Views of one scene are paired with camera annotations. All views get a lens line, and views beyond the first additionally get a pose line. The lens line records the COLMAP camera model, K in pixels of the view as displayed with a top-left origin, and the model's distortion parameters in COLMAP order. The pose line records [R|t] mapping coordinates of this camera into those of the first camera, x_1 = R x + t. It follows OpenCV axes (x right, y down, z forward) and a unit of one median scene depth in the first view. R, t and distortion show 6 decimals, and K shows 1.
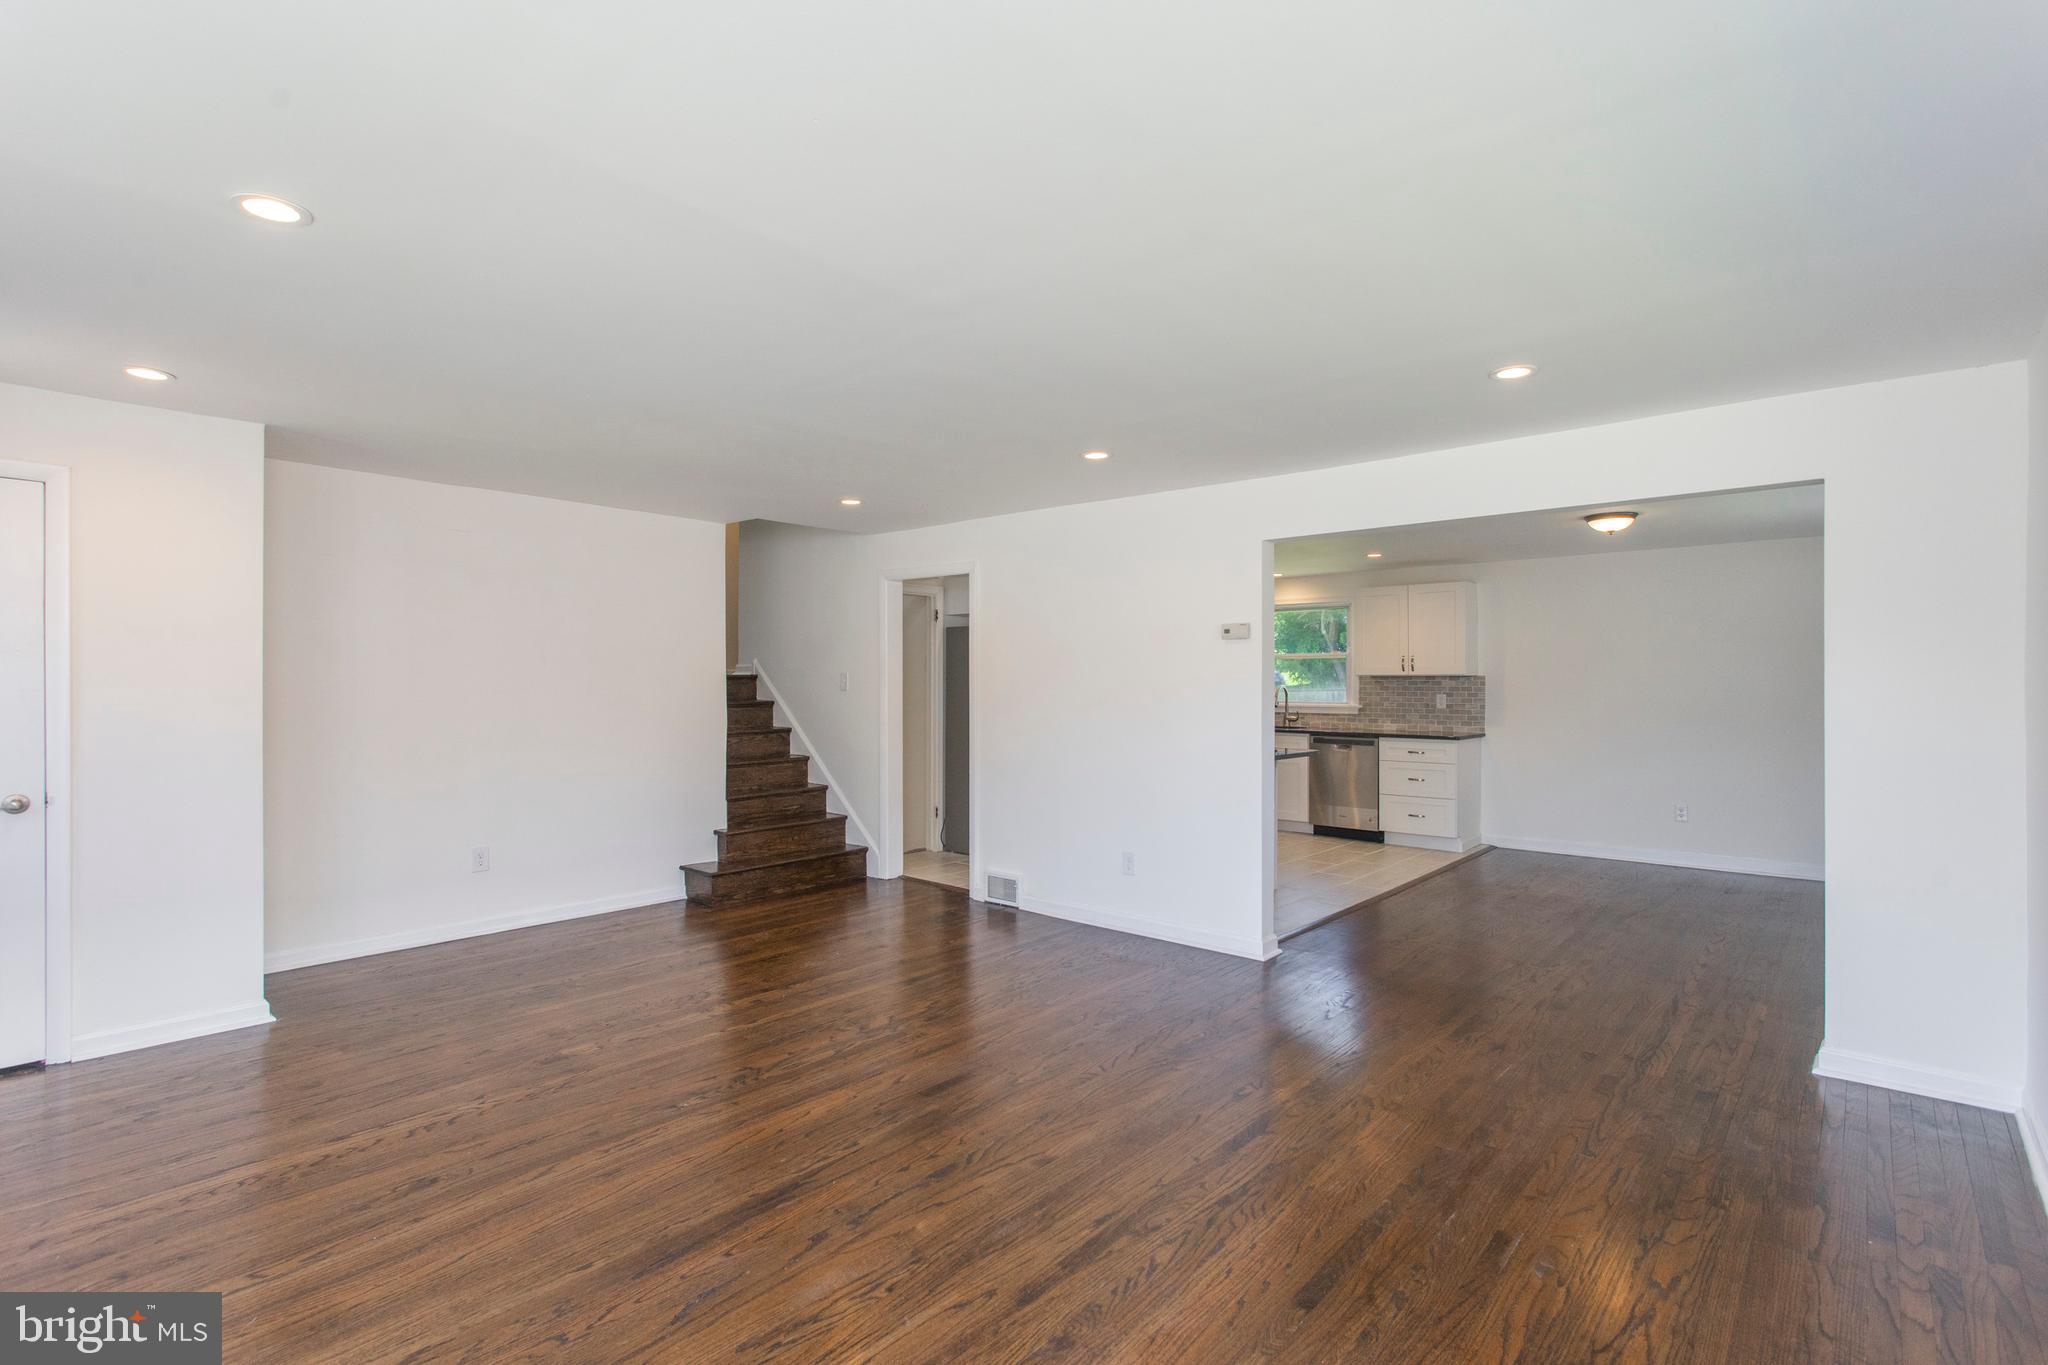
lens RADIAL K [[974.9, 0, 1005.2], [0, 974.9, 666.1], [0, 0, 1]] dist [-0.011423, 0.006645]
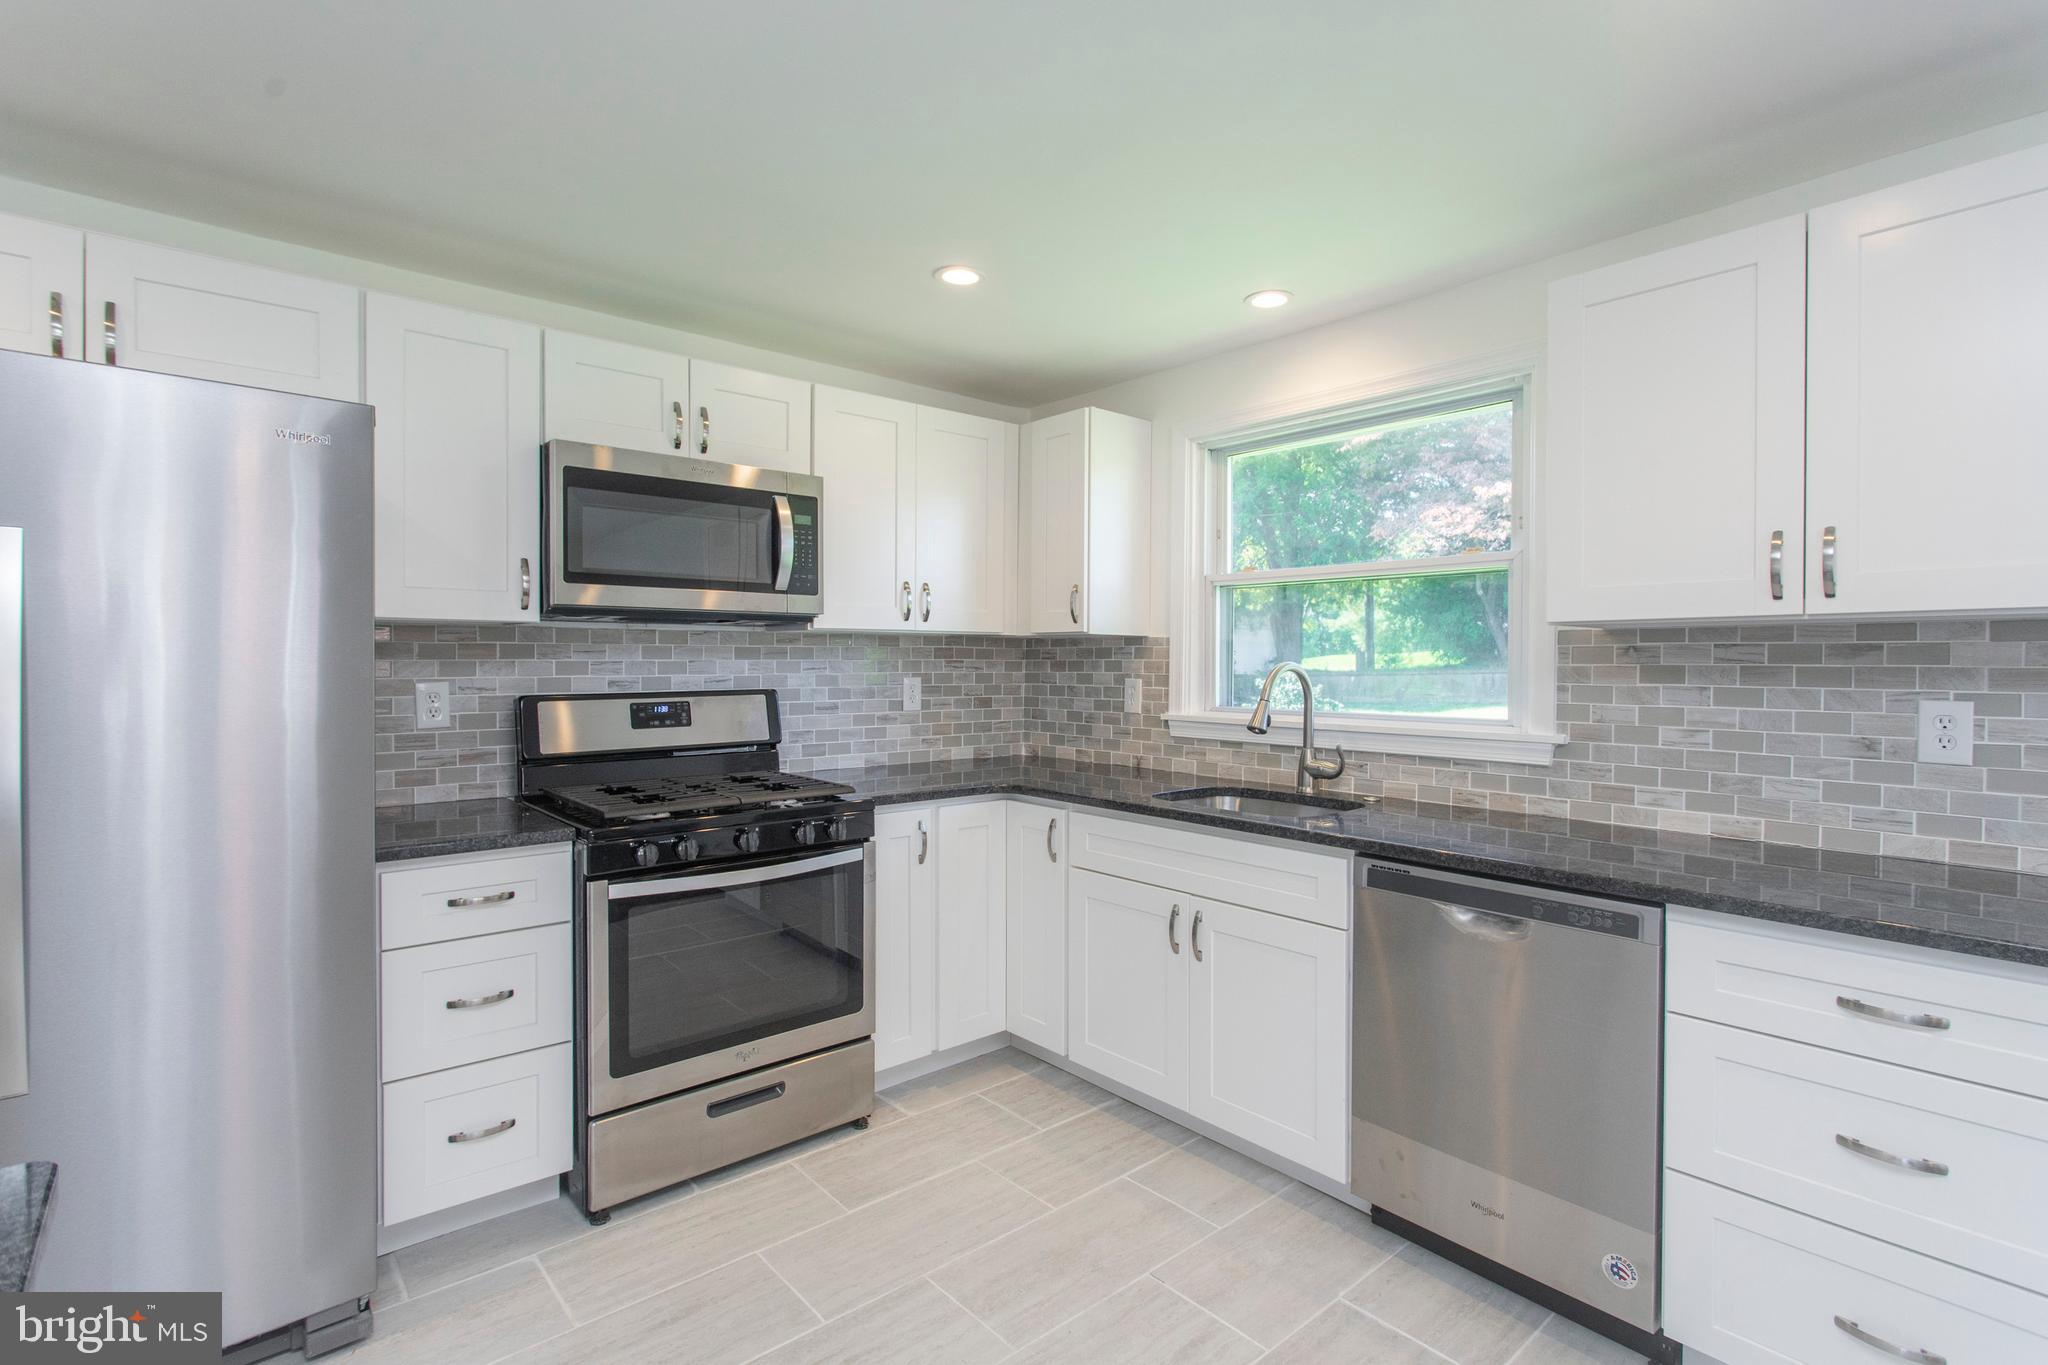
lens RADIAL K [[974.9, 0, 1017.0], [0, 974.9, 677.4], [0, 0, 1]] dist [-0.011423, 0.006645]
pose [[0.991101, 0.004674, -0.133030, 0.266187], [-0.000411, 0.999486, 0.032055, 0.016383], [0.133111, -0.031715, 0.990594, 0.757260]]
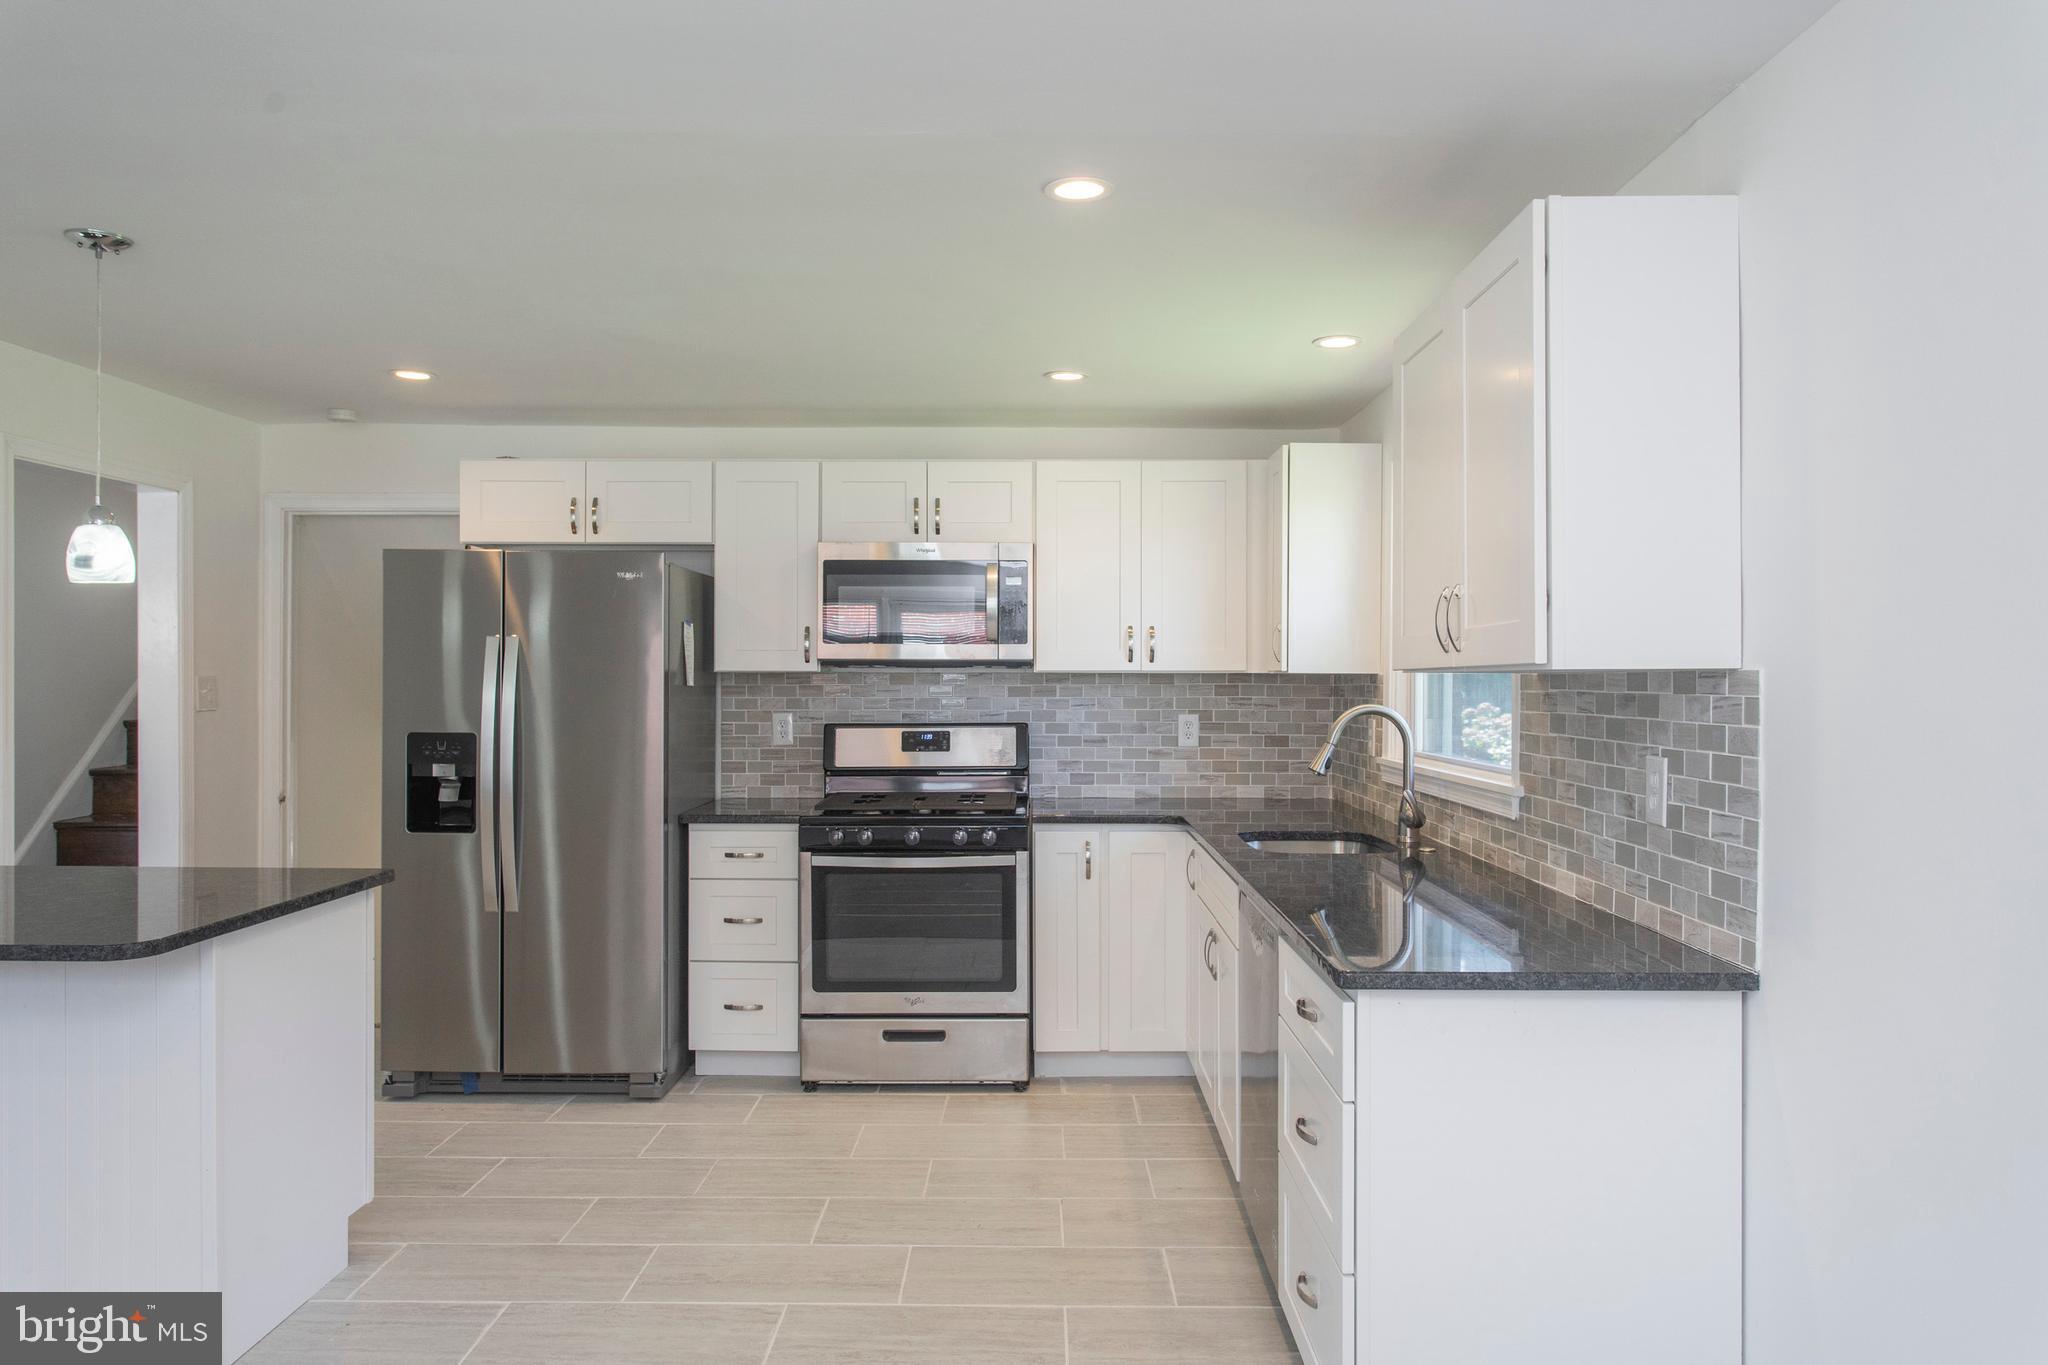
lens RADIAL K [[1360.7, 0, 1019.1], [0, 1360.7, 679.6], [0, 0, 1]] dist [-0.004462, 0.002937]
pose [[0.659918, 0.000188, -0.751337, 0.587249], [0.009691, 0.999915, 0.008761, 0.007982], [0.751275, -0.013063, 0.659860, 0.709655]]
